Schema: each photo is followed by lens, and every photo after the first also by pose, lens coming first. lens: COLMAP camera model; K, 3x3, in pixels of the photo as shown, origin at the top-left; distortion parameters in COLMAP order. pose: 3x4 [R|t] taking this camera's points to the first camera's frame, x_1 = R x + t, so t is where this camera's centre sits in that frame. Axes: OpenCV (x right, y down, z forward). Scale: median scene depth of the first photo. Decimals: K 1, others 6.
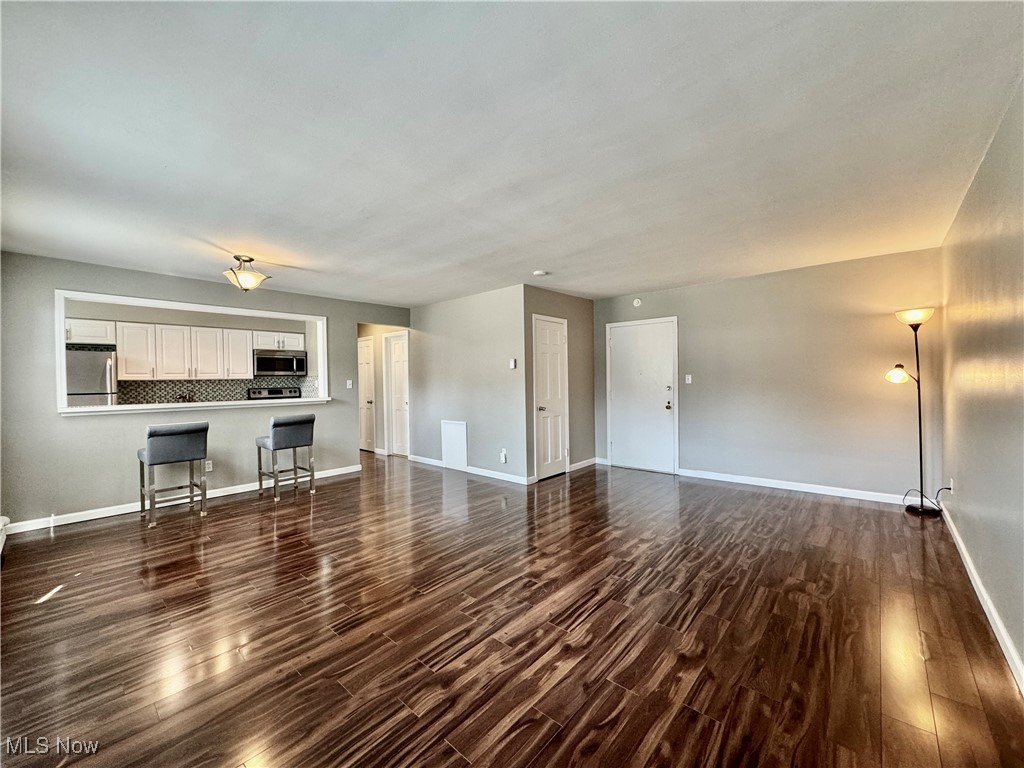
lens RADIAL K [[405.4, 0, 515.0], [0, 405.4, 383.8], [0, 0, 1]] dist [-0.003450, -0.000148]
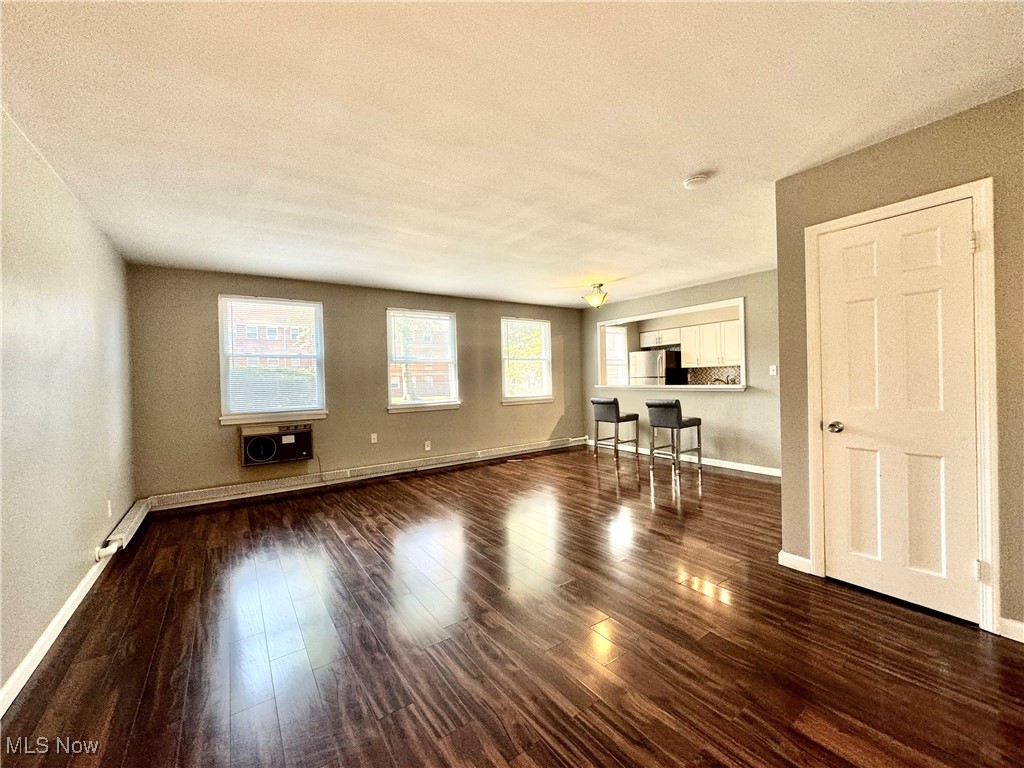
lens RADIAL K [[409.6, 0, 515.0], [0, 409.6, 380.2], [0, 0, 1]] dist [-0.001032, -0.000439]
pose [[-0.224900, 0.024611, -0.974071, 1.237204], [0.020180, 0.999584, 0.020596, -0.016307], [0.974173, -0.015025, -0.225304, 1.562303]]
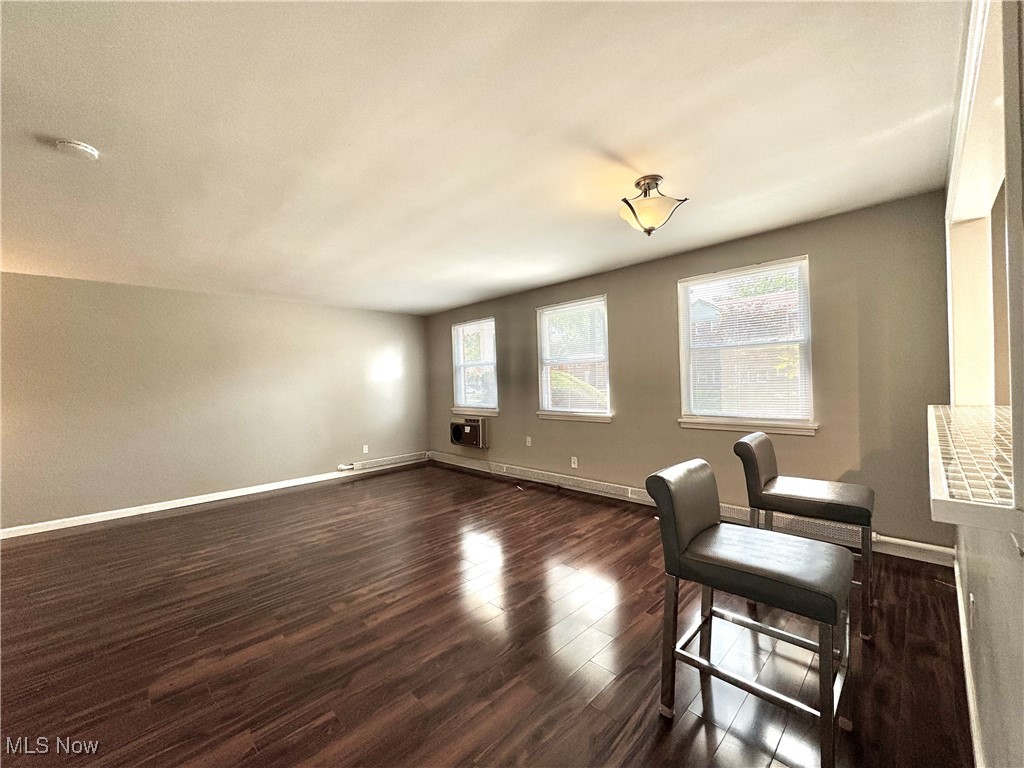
lens RADIAL K [[405.4, 0, 515.0], [0, 405.4, 383.8], [0, 0, 1]] dist [-0.003450, -0.000148]
pose [[-0.997232, 0.044746, 0.059381, -0.721546], [0.045652, 0.998860, 0.013982, -0.019408], [-0.058687, 0.016654, -0.998137, 2.473048]]
